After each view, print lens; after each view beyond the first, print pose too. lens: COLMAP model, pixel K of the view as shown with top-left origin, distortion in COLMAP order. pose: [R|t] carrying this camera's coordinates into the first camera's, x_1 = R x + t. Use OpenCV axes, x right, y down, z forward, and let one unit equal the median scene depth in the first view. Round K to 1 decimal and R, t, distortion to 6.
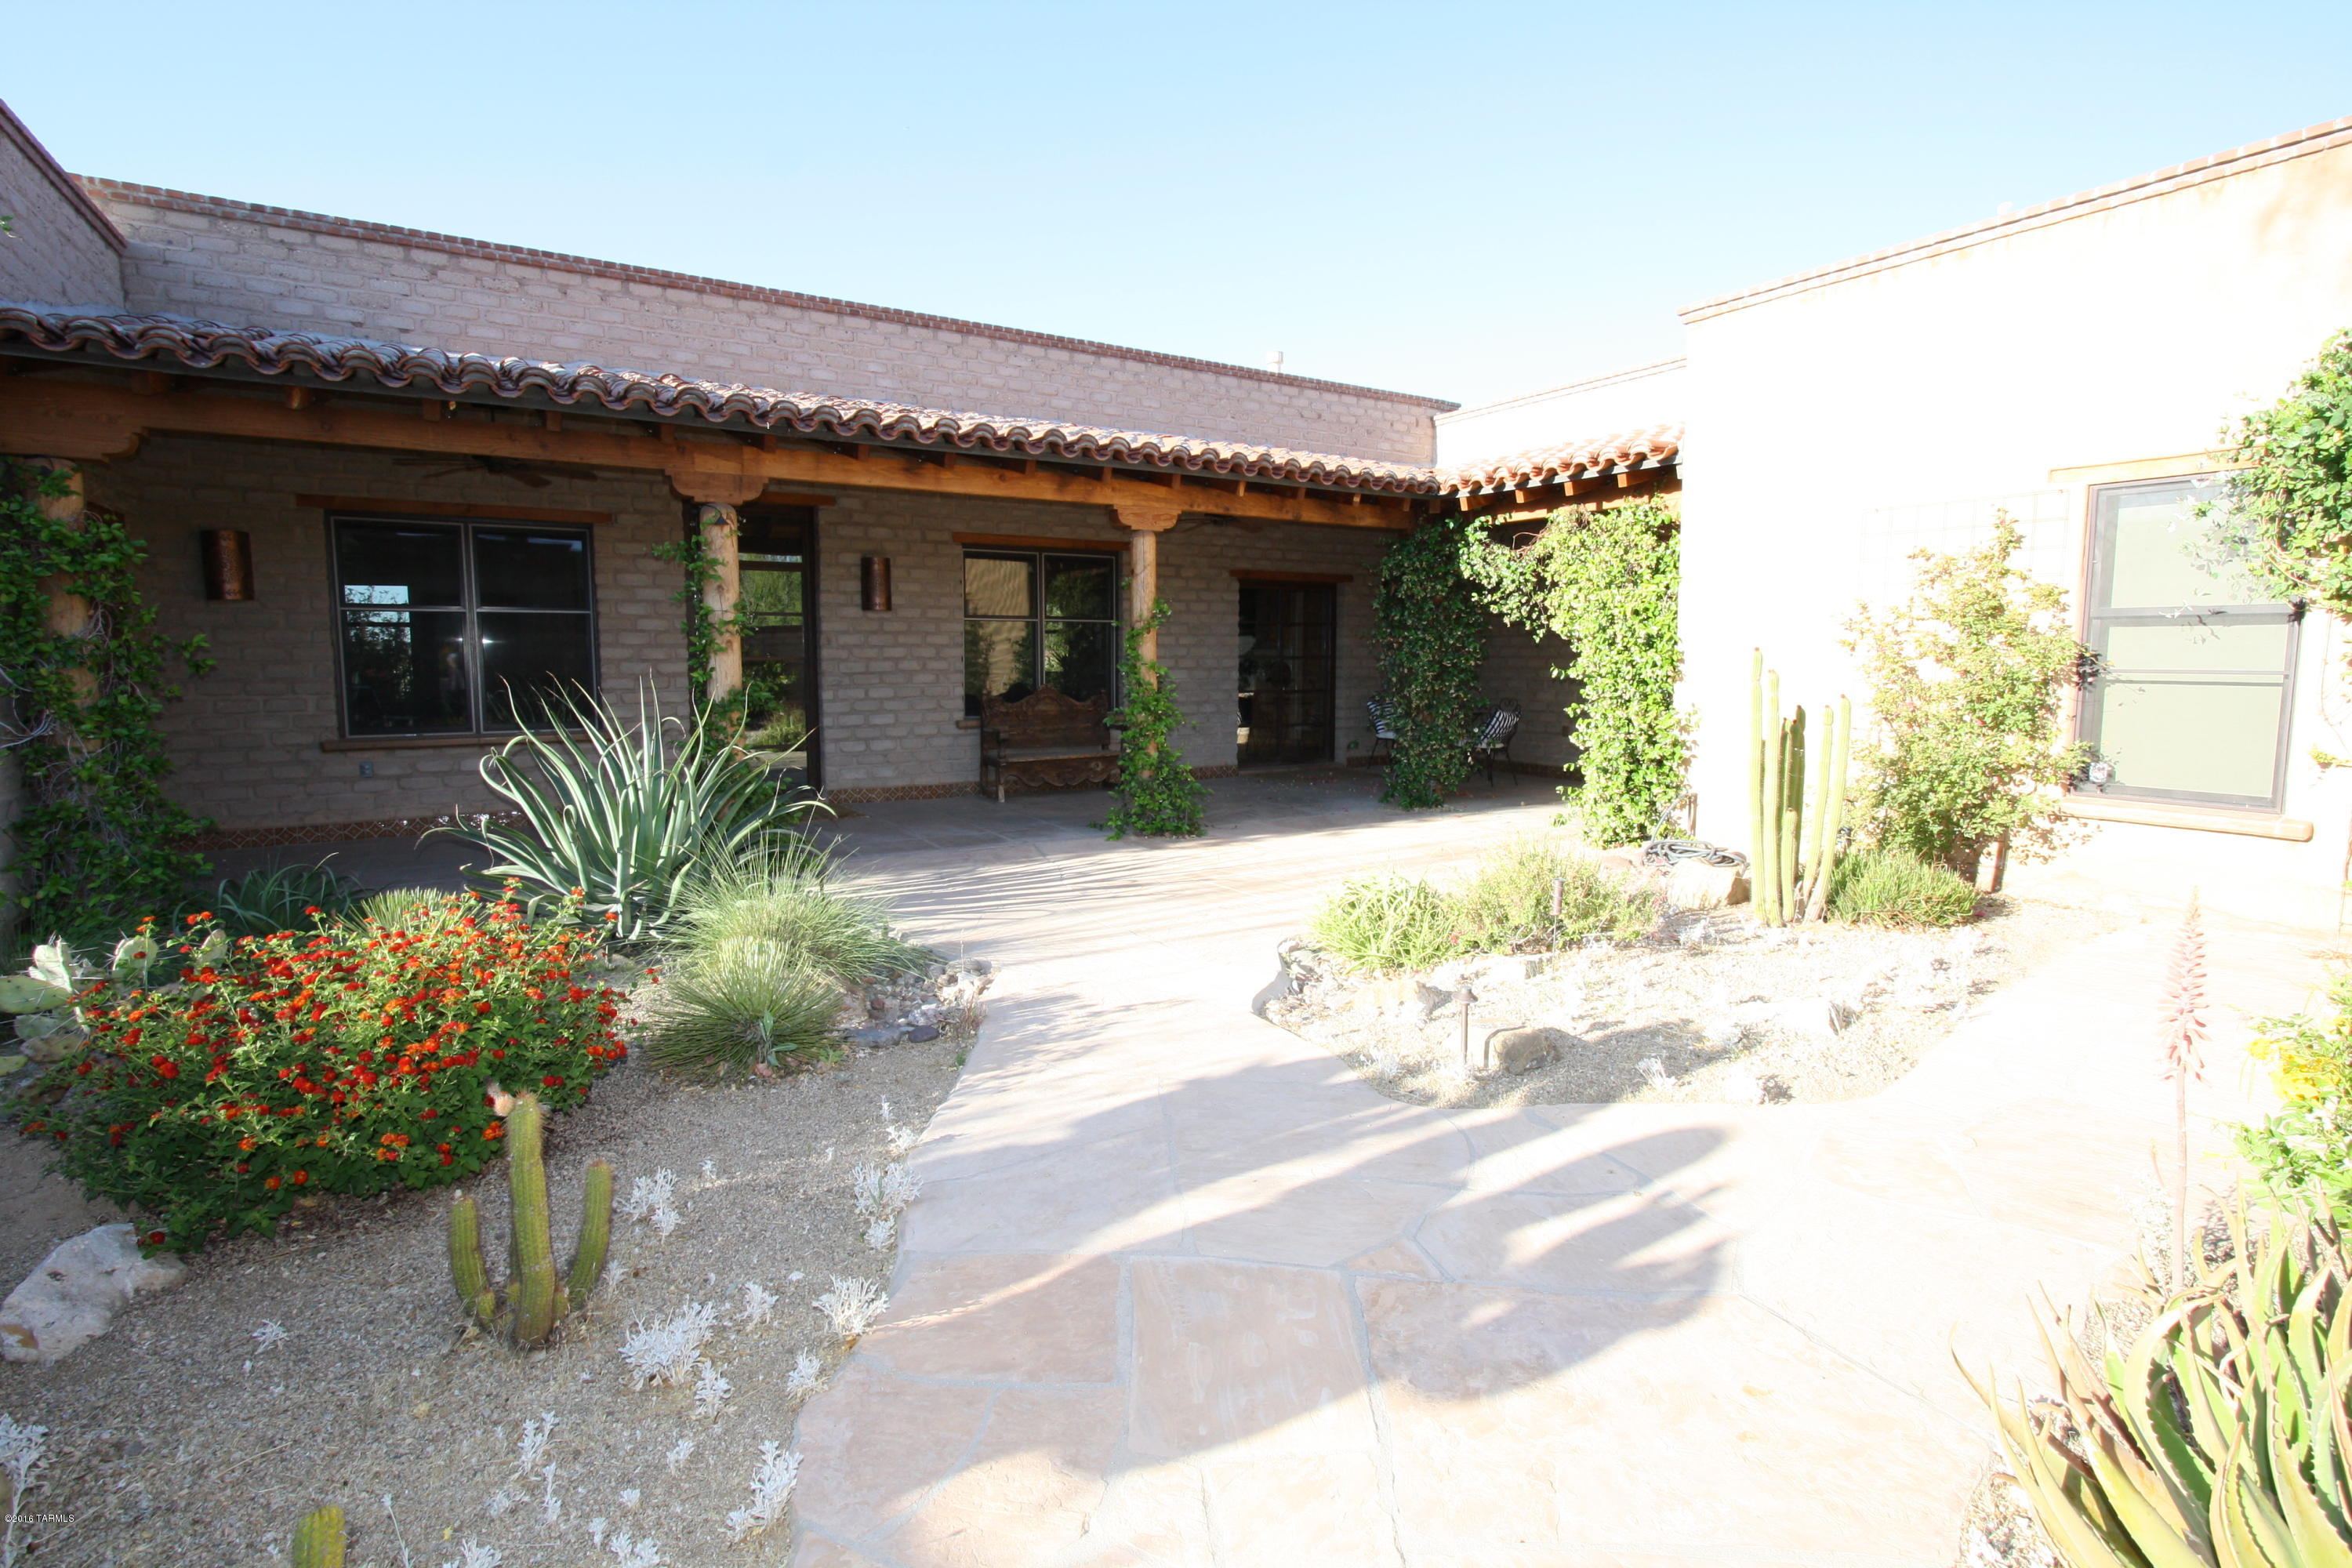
lens RADIAL K [[1089.6, 0, 1159.7], [0, 1089.6, 757.1], [0, 0, 1]] dist [-0.021286, 0.000136]
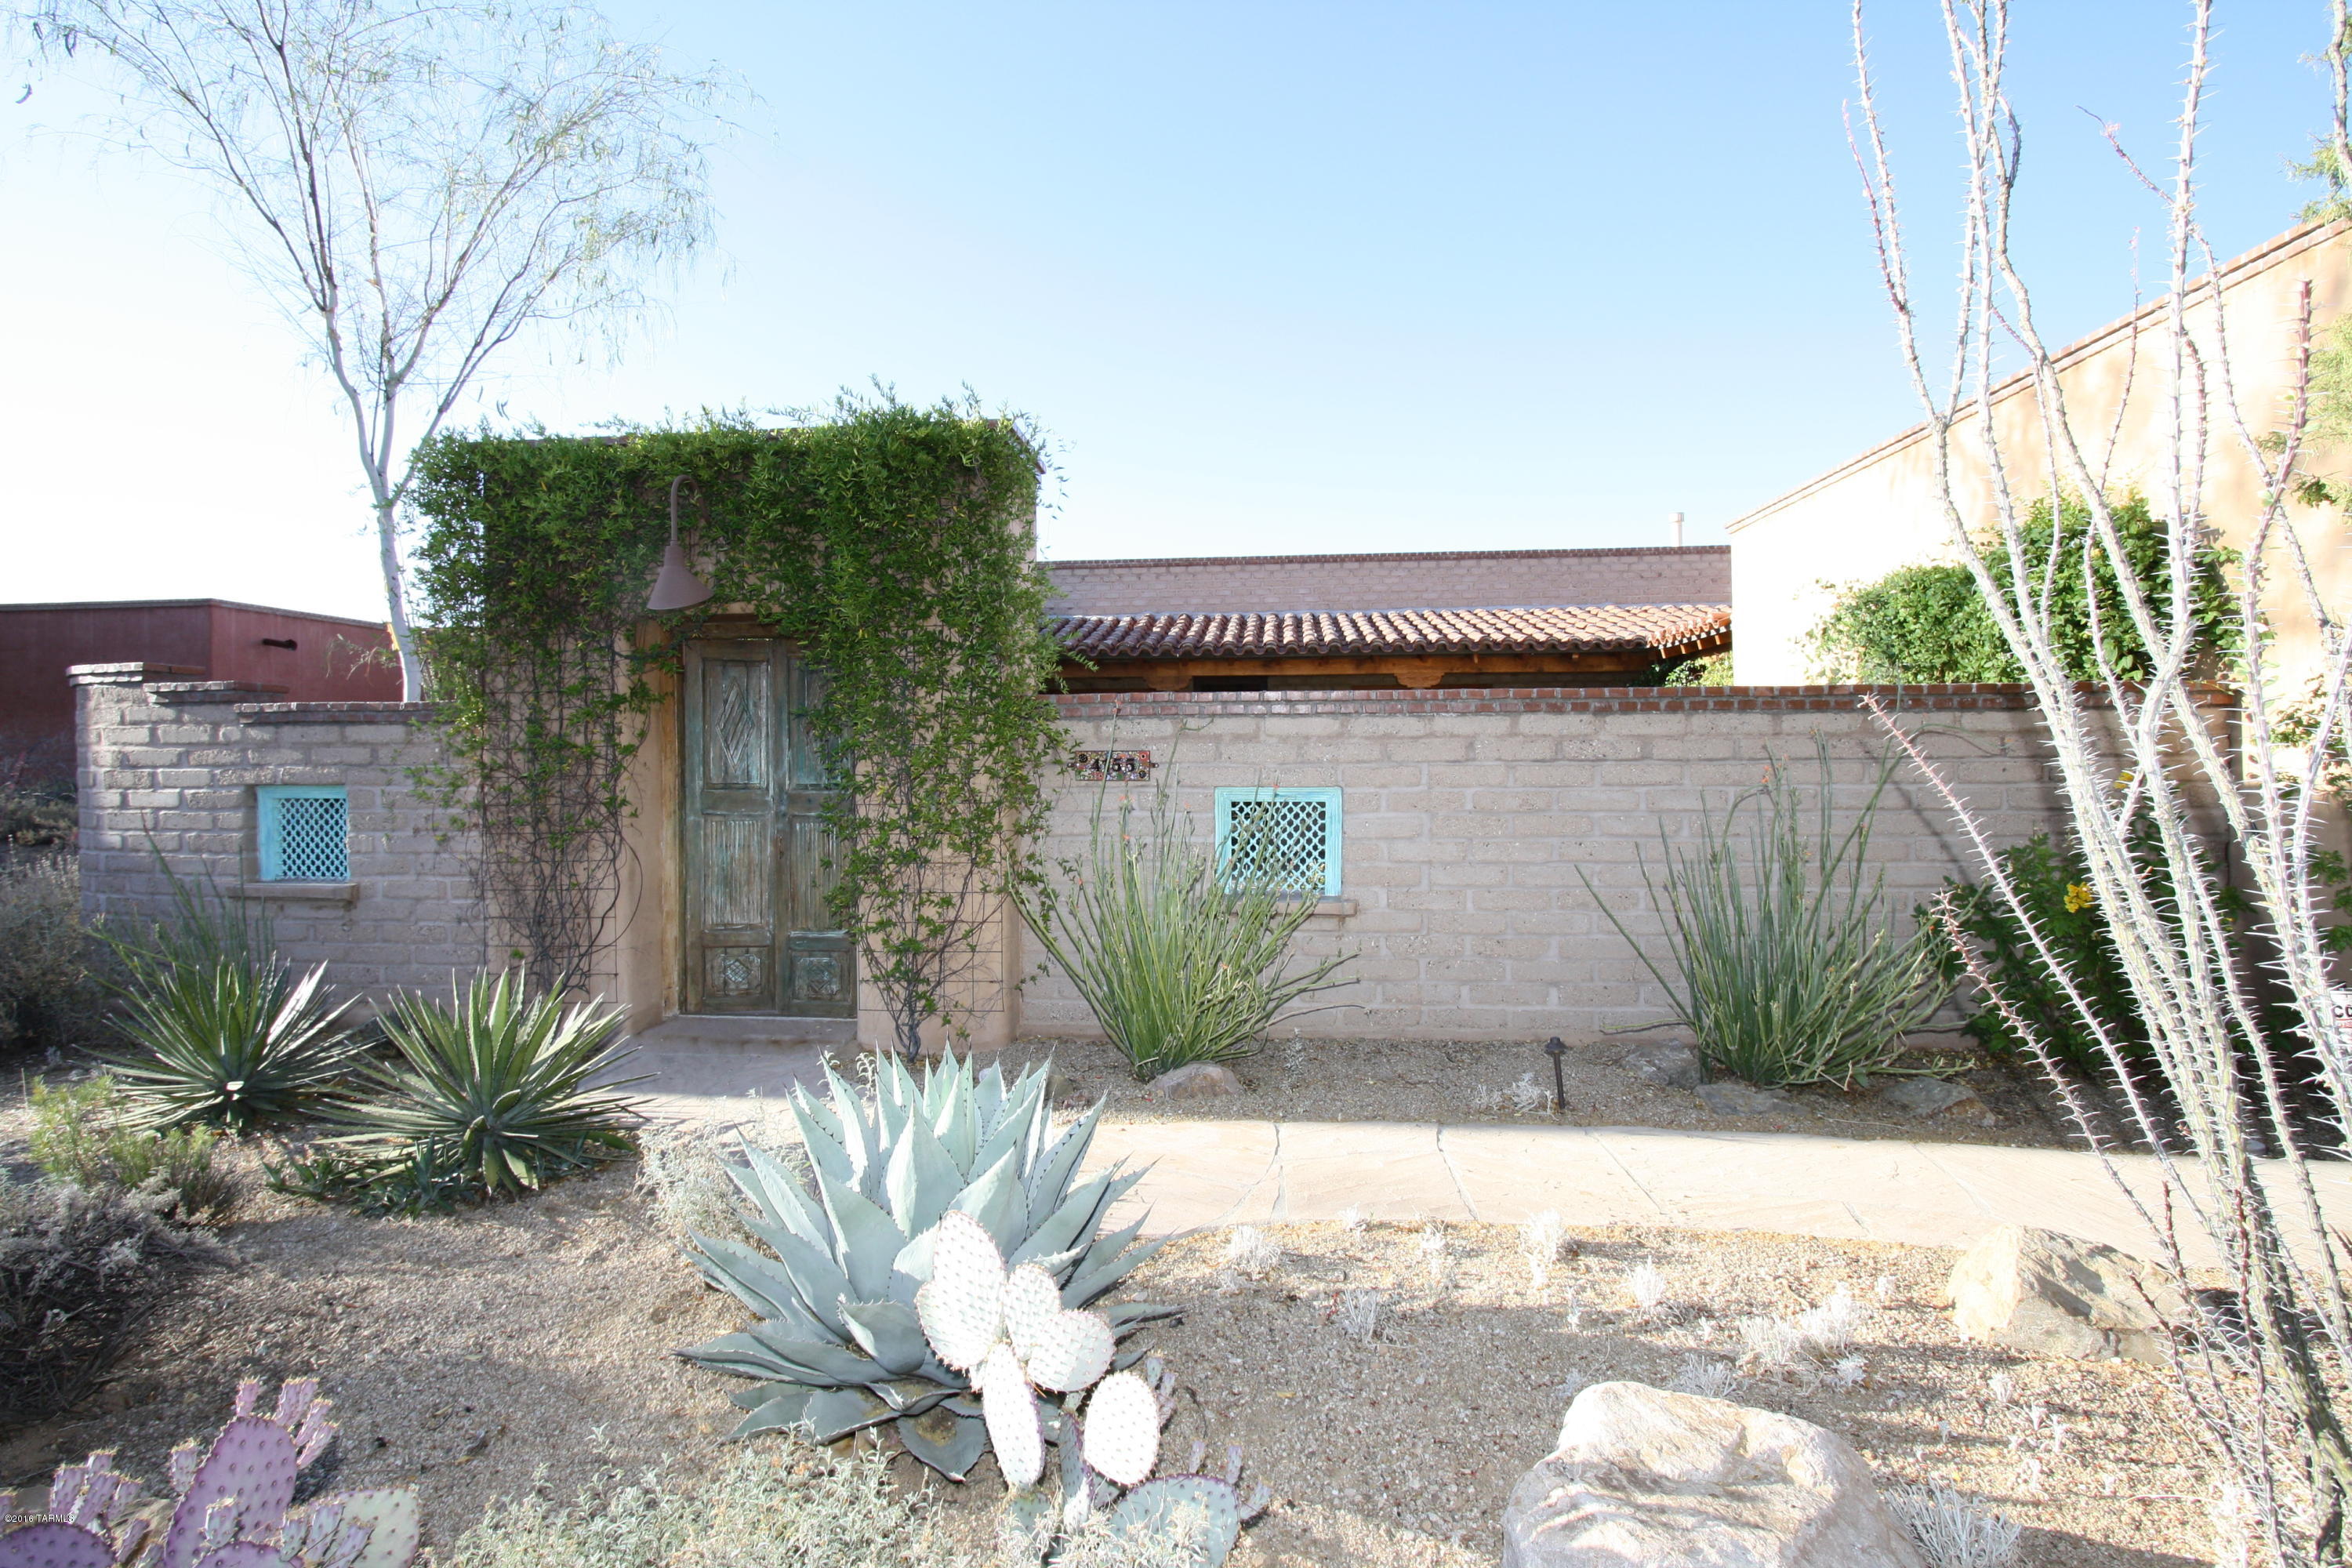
lens RADIAL K [[1089.6, 0, 1159.7], [0, 1089.6, 757.1], [0, 0, 1]] dist [-0.021286, 0.000136]
pose [[0.785511, -0.003851, -0.618835, 0.622397], [-0.053536, 0.995809, -0.074152, 0.029840], [0.616527, 0.091377, 0.782013, -0.433311]]
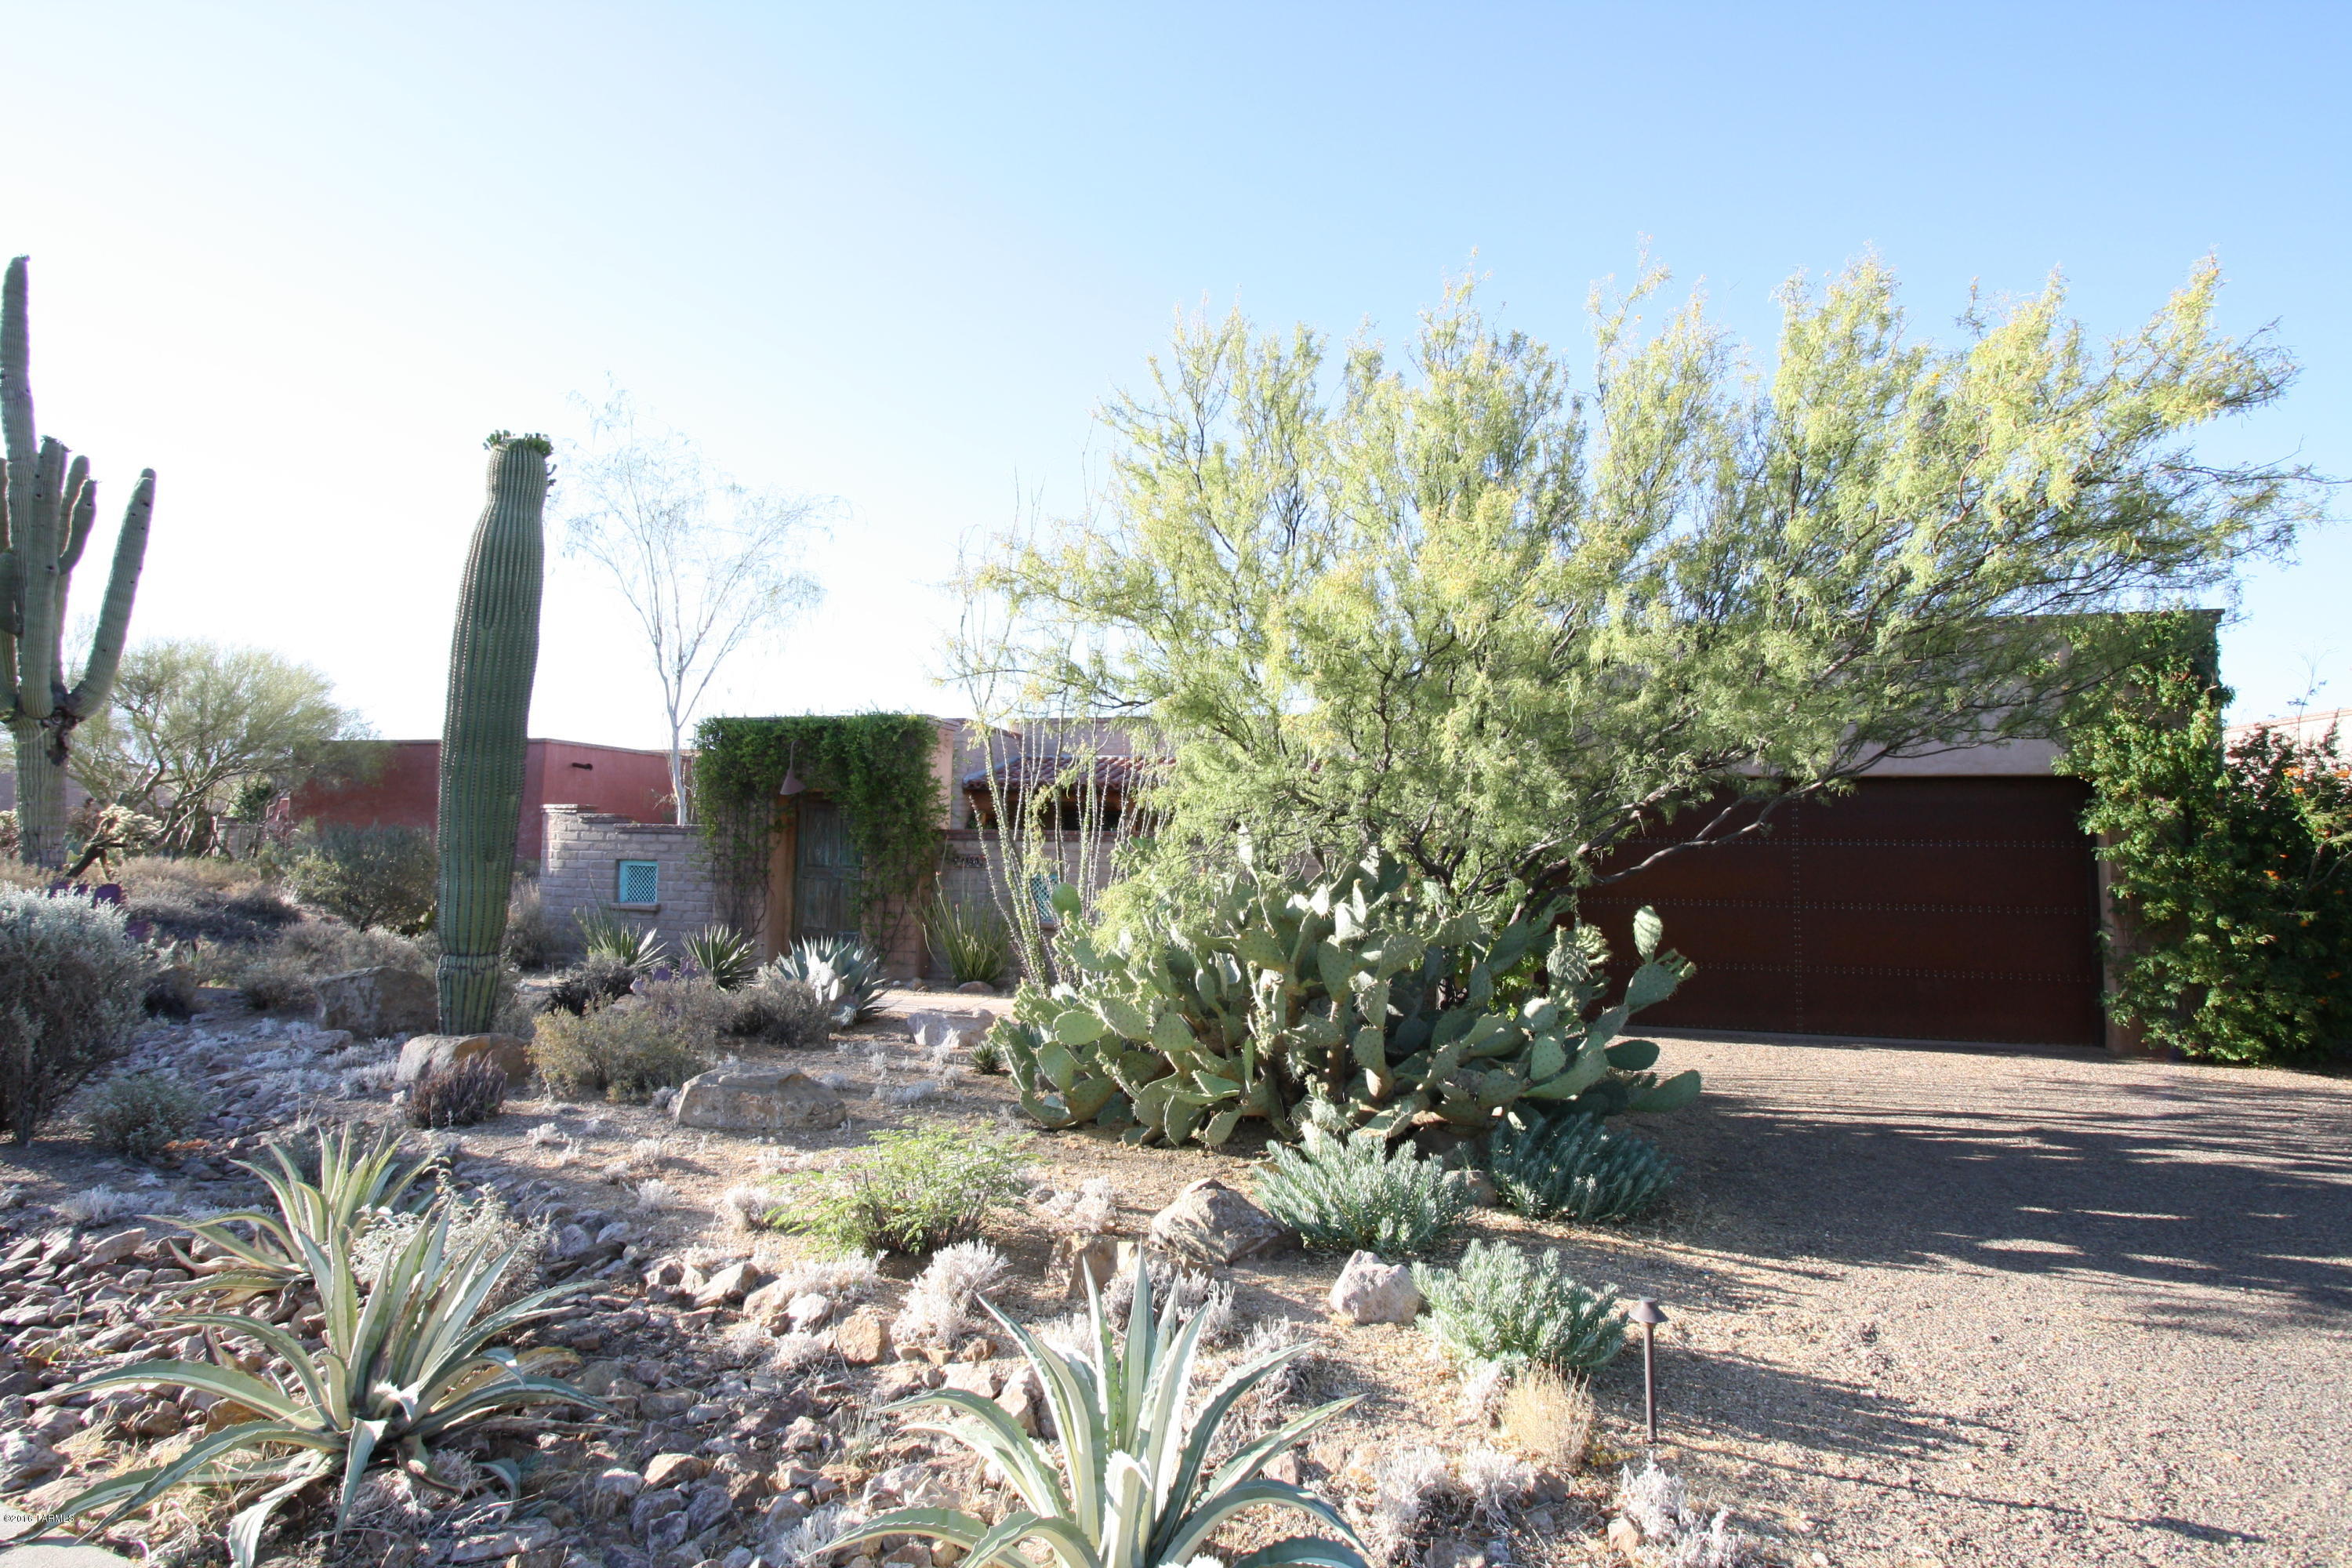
lens RADIAL K [[1089.6, 0, 1159.7], [0, 1089.6, 757.1], [0, 0, 1]] dist [-0.021286, 0.000136]
pose [[0.682895, -0.049399, -0.728844, 1.425350], [-0.086383, 0.985250, -0.147715, 0.045942], [0.725391, 0.163833, 0.668556, -0.755333]]
